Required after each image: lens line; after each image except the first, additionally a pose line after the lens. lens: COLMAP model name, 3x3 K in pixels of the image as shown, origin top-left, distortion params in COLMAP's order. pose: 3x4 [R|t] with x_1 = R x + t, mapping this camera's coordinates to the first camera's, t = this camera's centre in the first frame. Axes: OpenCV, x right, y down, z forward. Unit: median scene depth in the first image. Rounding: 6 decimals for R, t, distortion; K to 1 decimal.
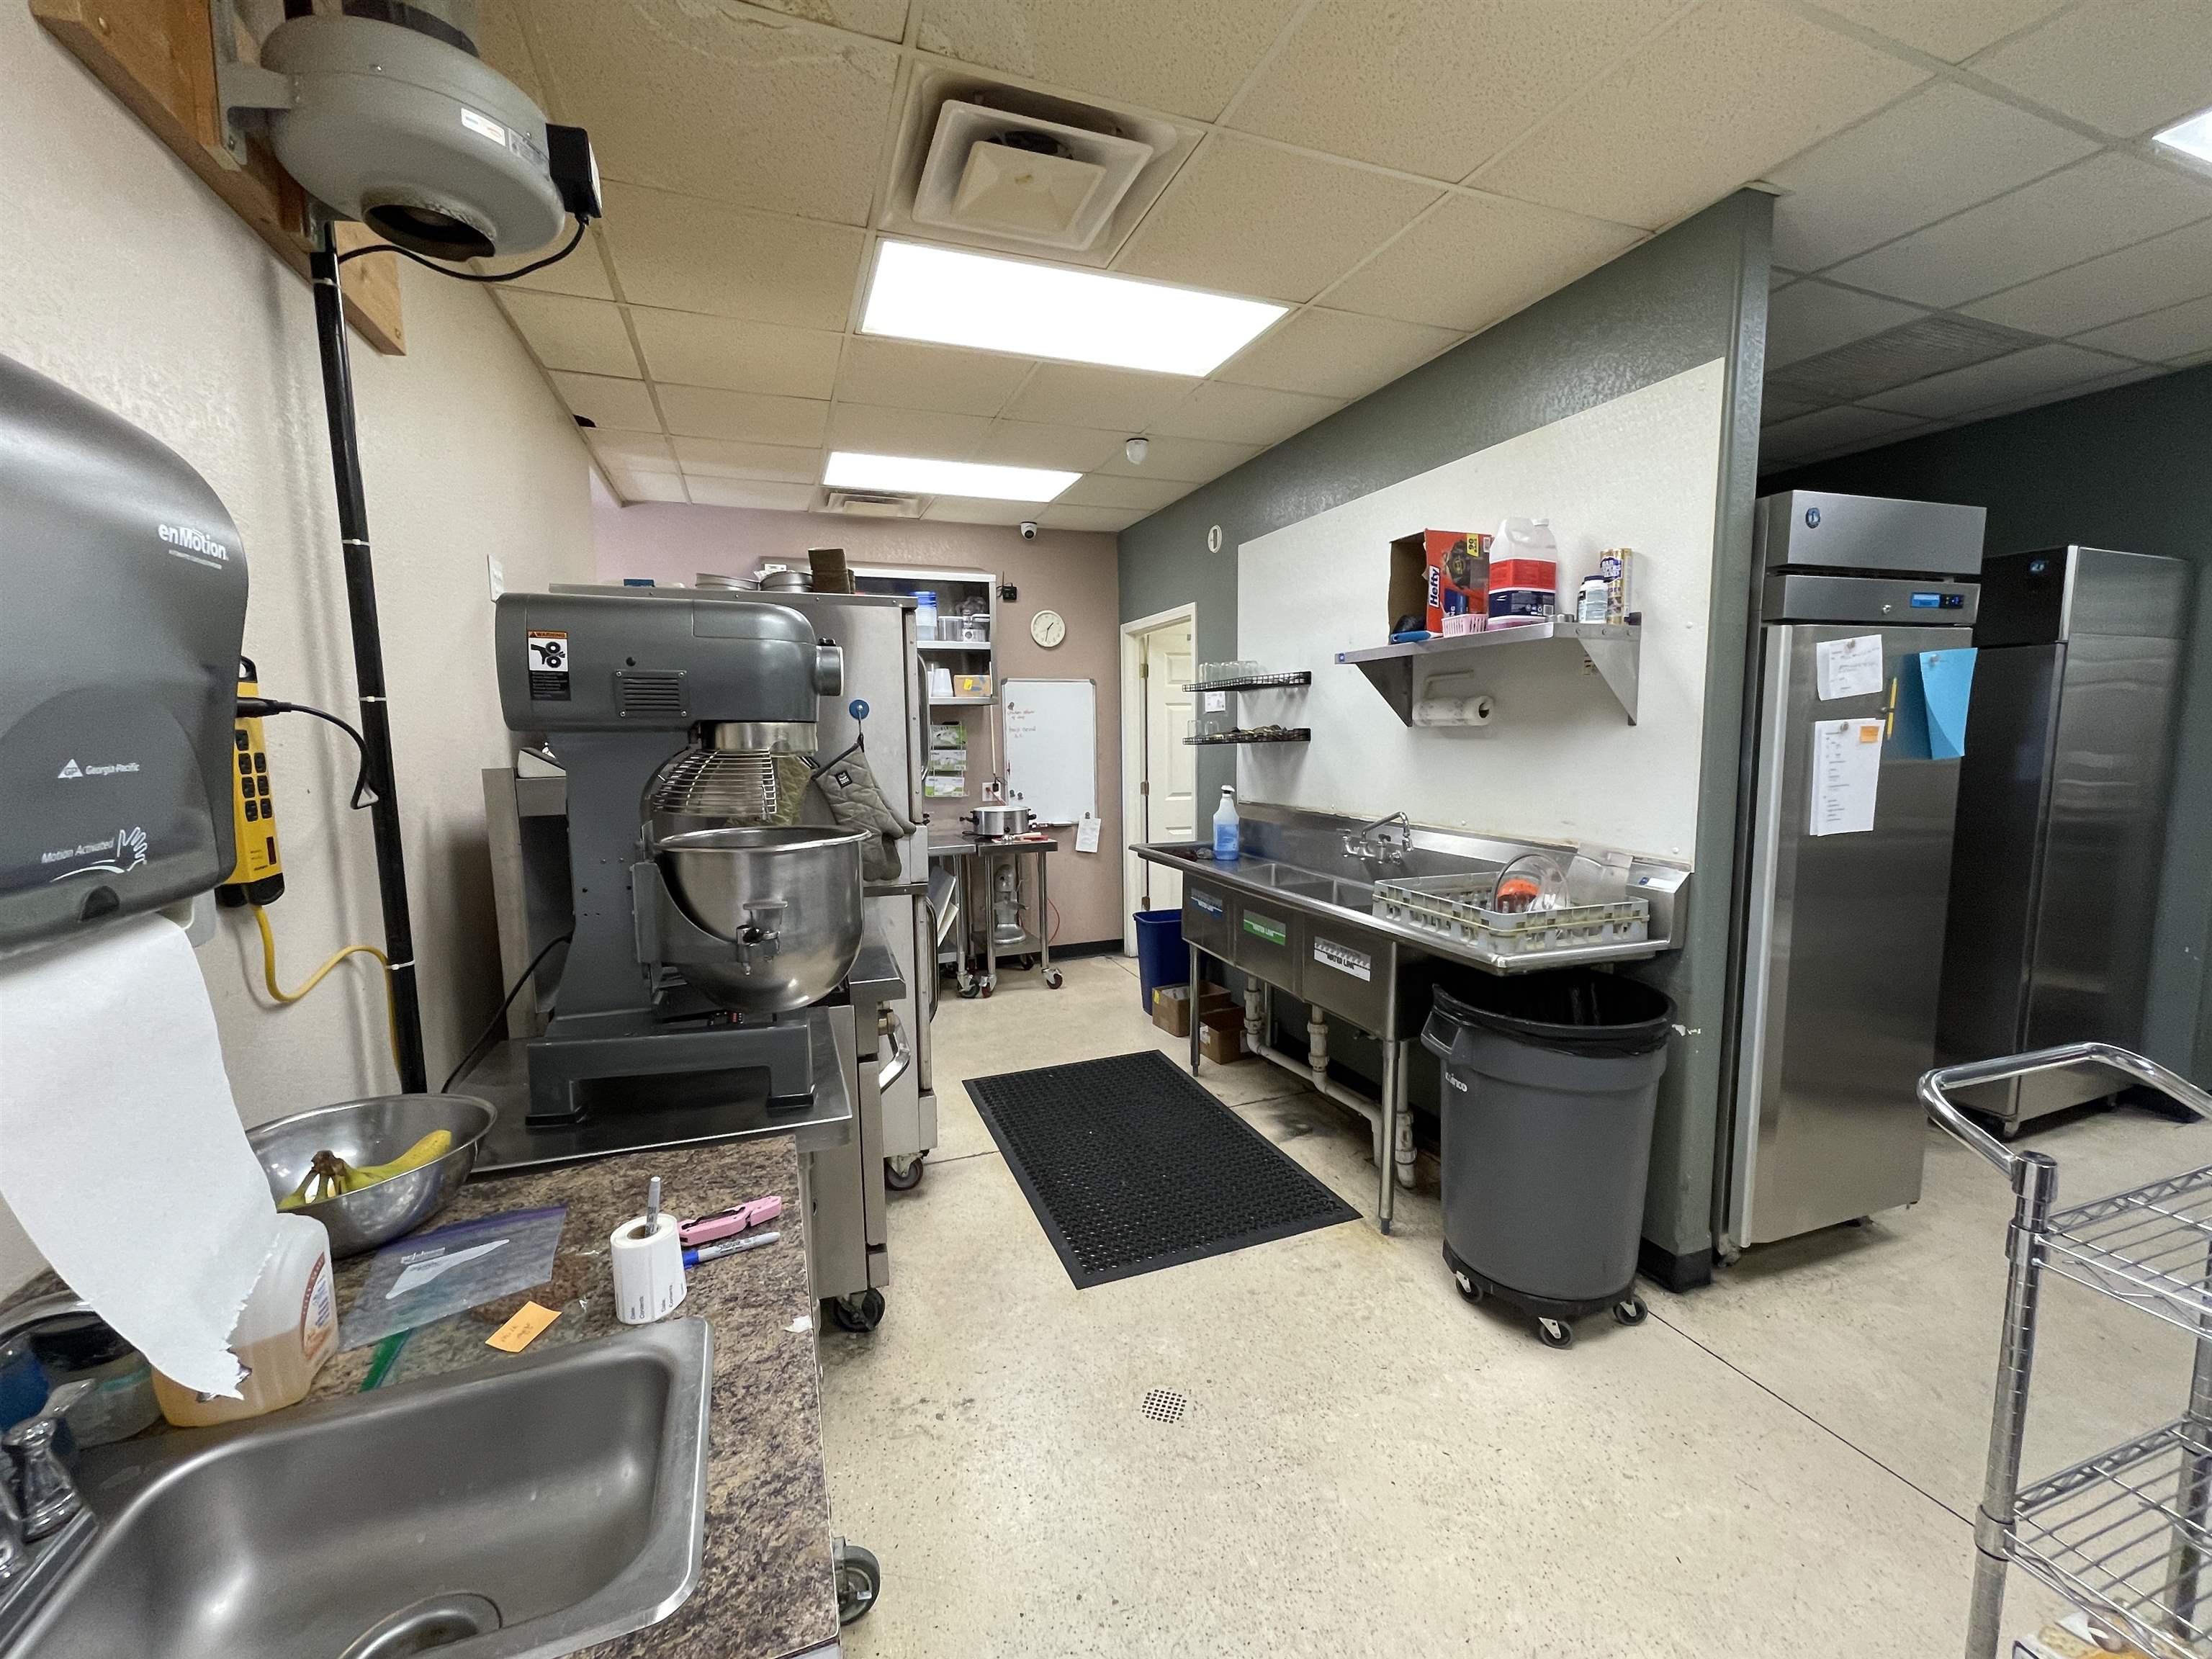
lens RADIAL K [[893.6, 0, 1108.5], [0, 893.6, 828.3], [0, 0, 1]] dist [-0.006372, 0.002056]
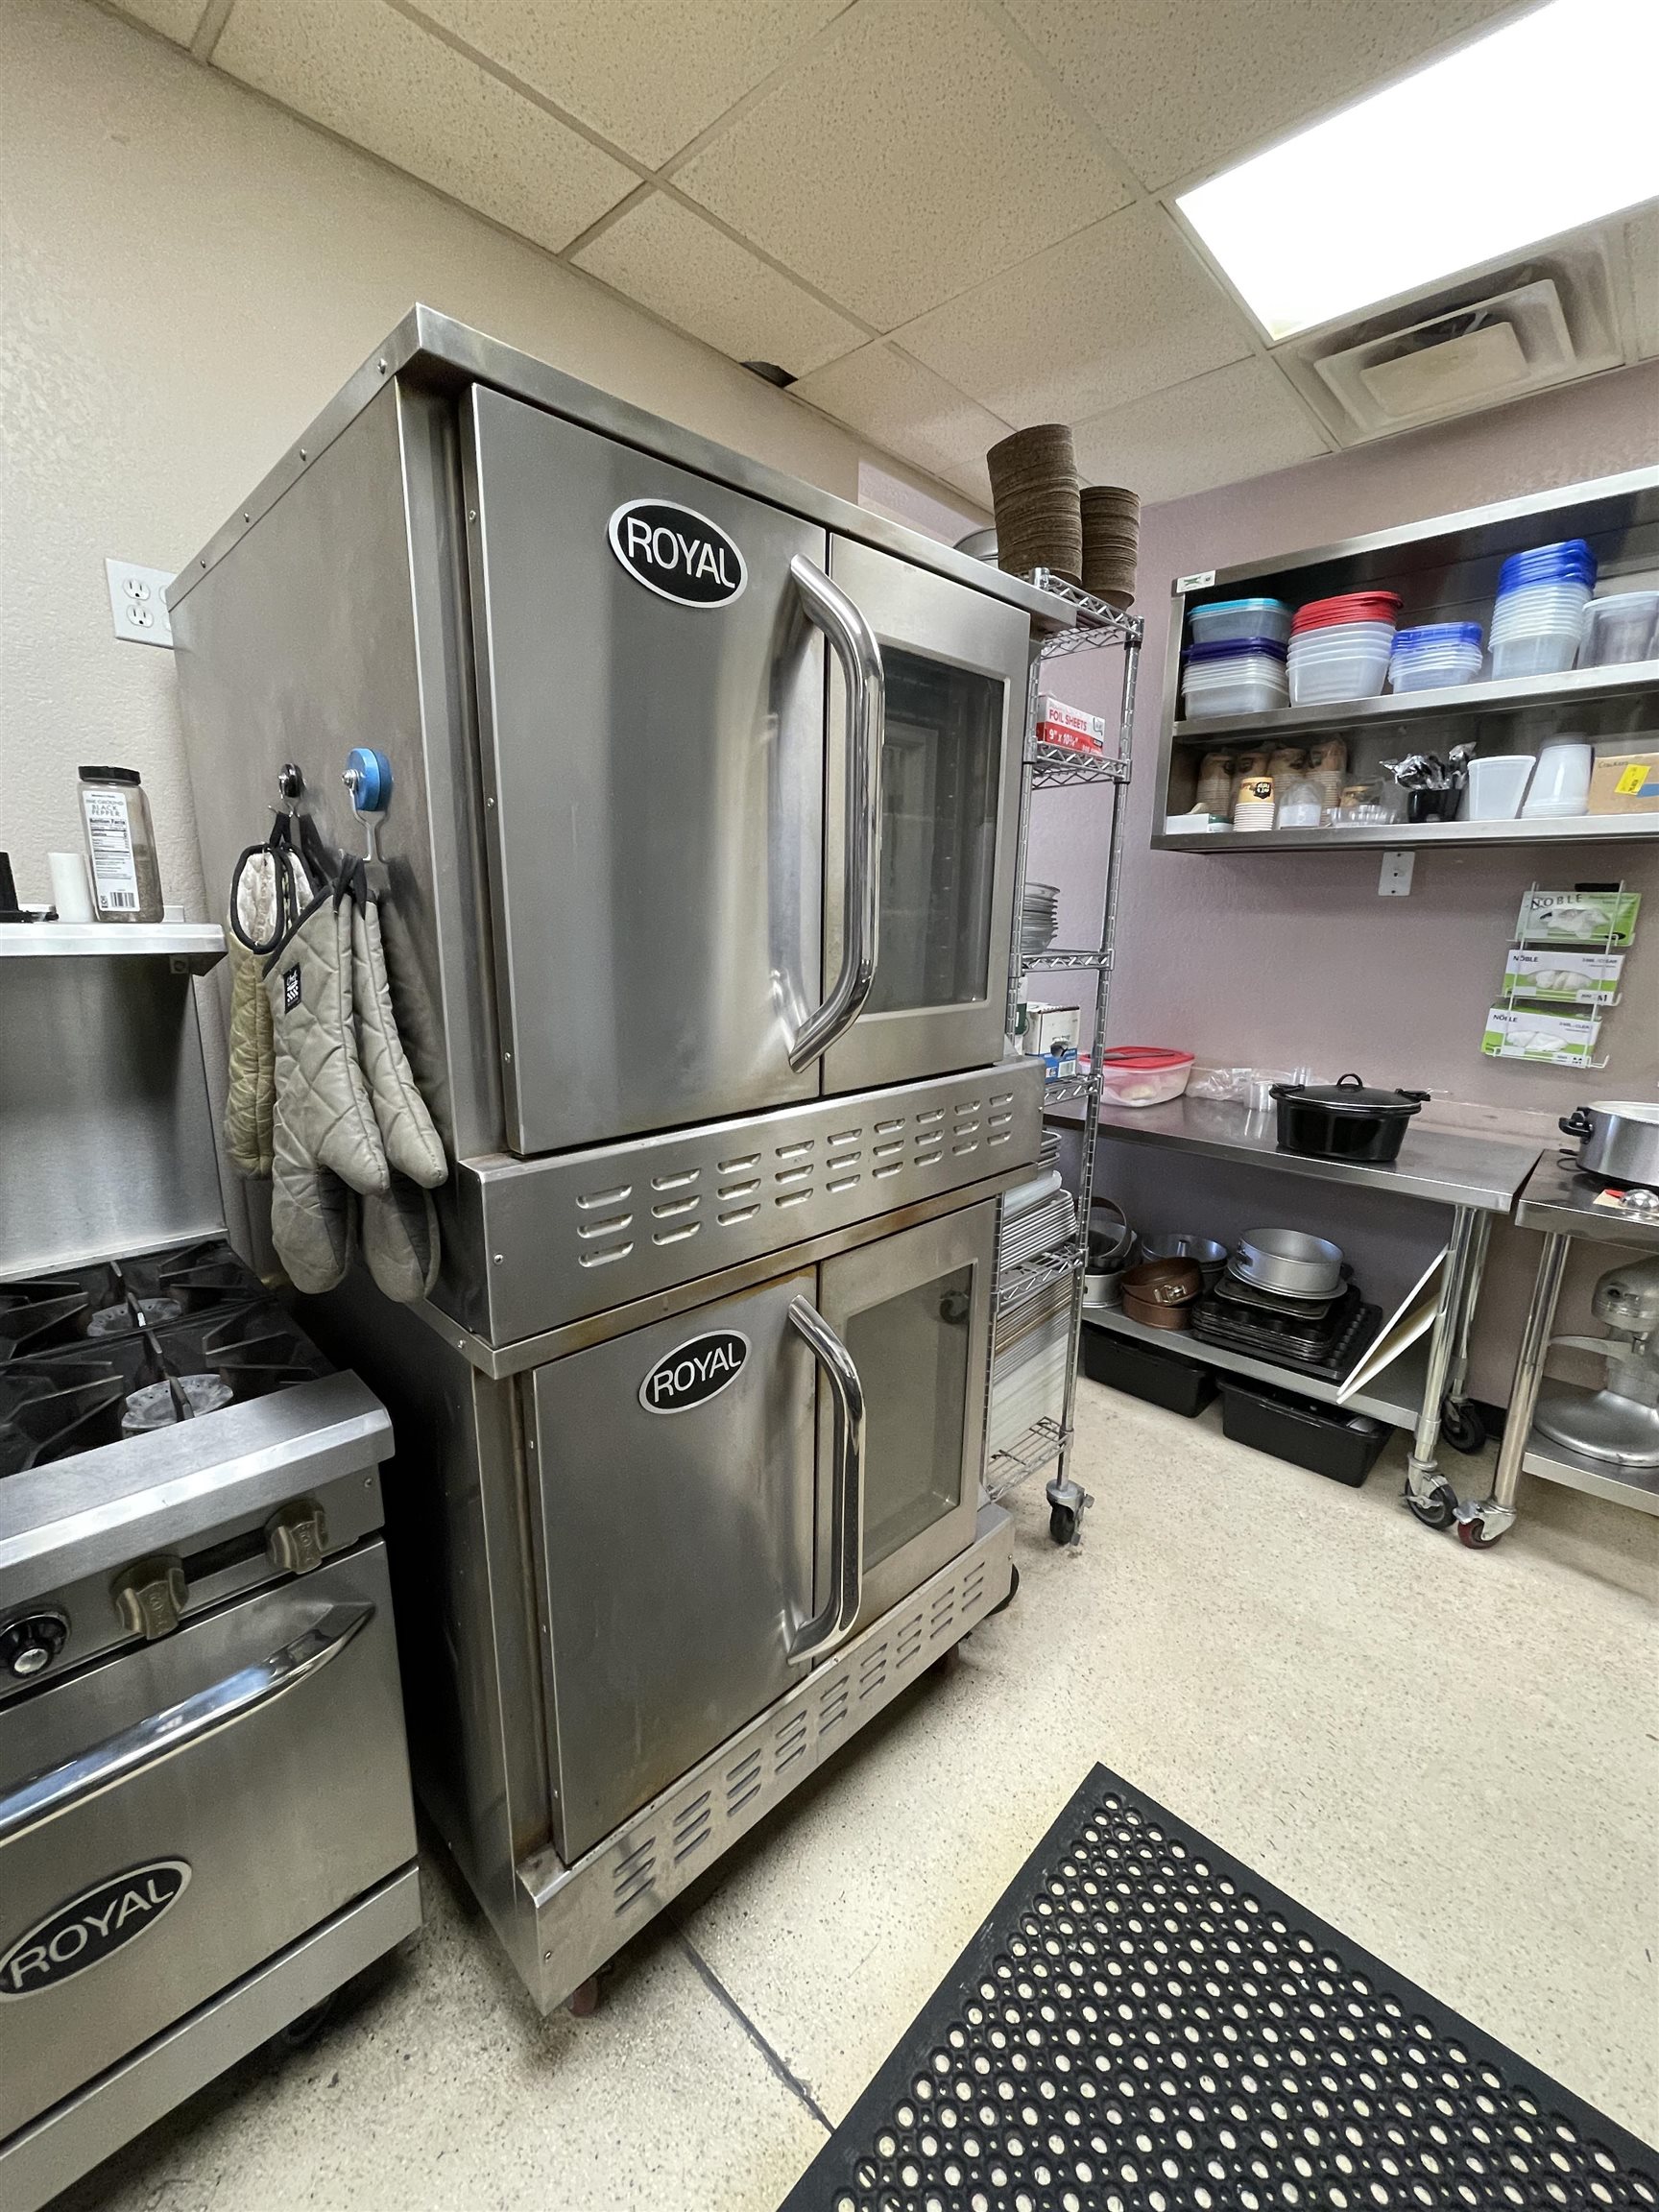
lens RADIAL K [[893.6, 0, 826.1], [0, 893.6, 1104.3], [0, 0, 1]] dist [-0.006372, 0.002056]
pose [[0.425830, 0.216589, -0.878498, 0.127612], [-0.126471, 0.975643, 0.179236, -0.113395], [0.895921, 0.034780, 0.442850, 1.172896]]
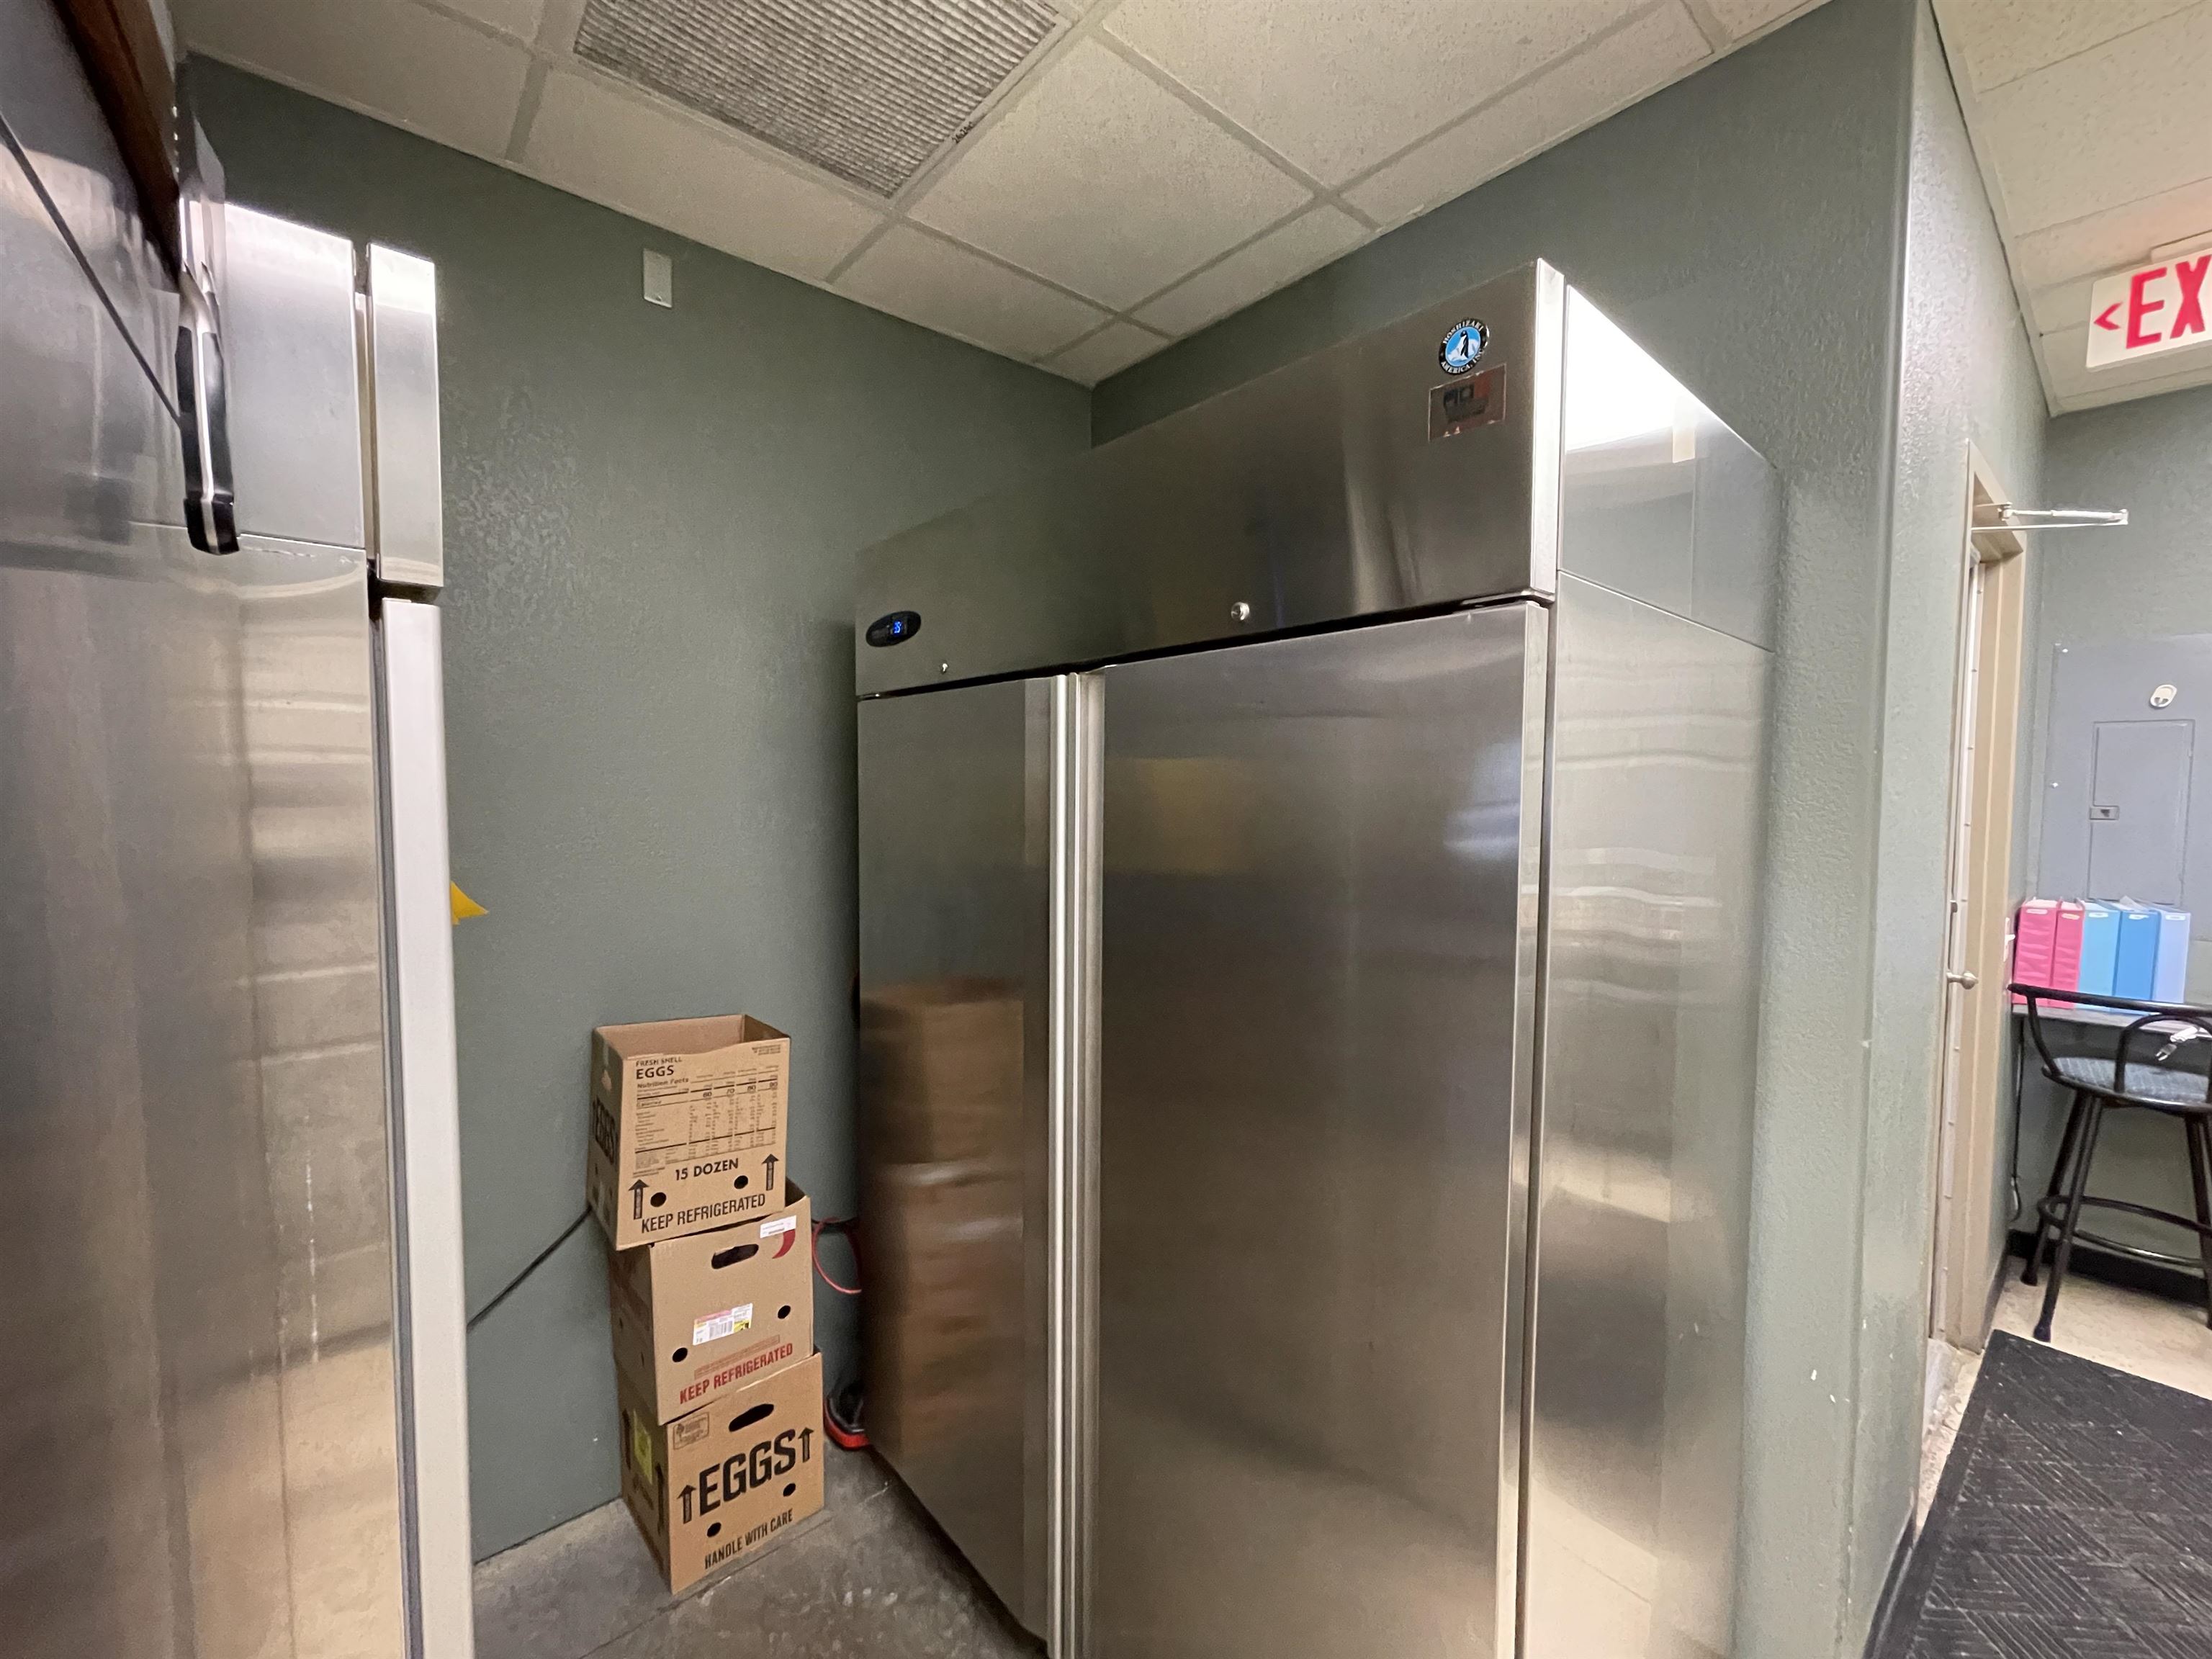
lens RADIAL K [[893.6, 0, 1114.4], [0, 893.6, 825.0], [0, 0, 1]] dist [-0.006372, 0.002056]
pose [[0.942462, -0.000813, 0.334311, 1.063313], [0.022220, 0.997938, -0.060215, -0.152746], [-0.333573, 0.064178, 0.940537, 0.981799]]
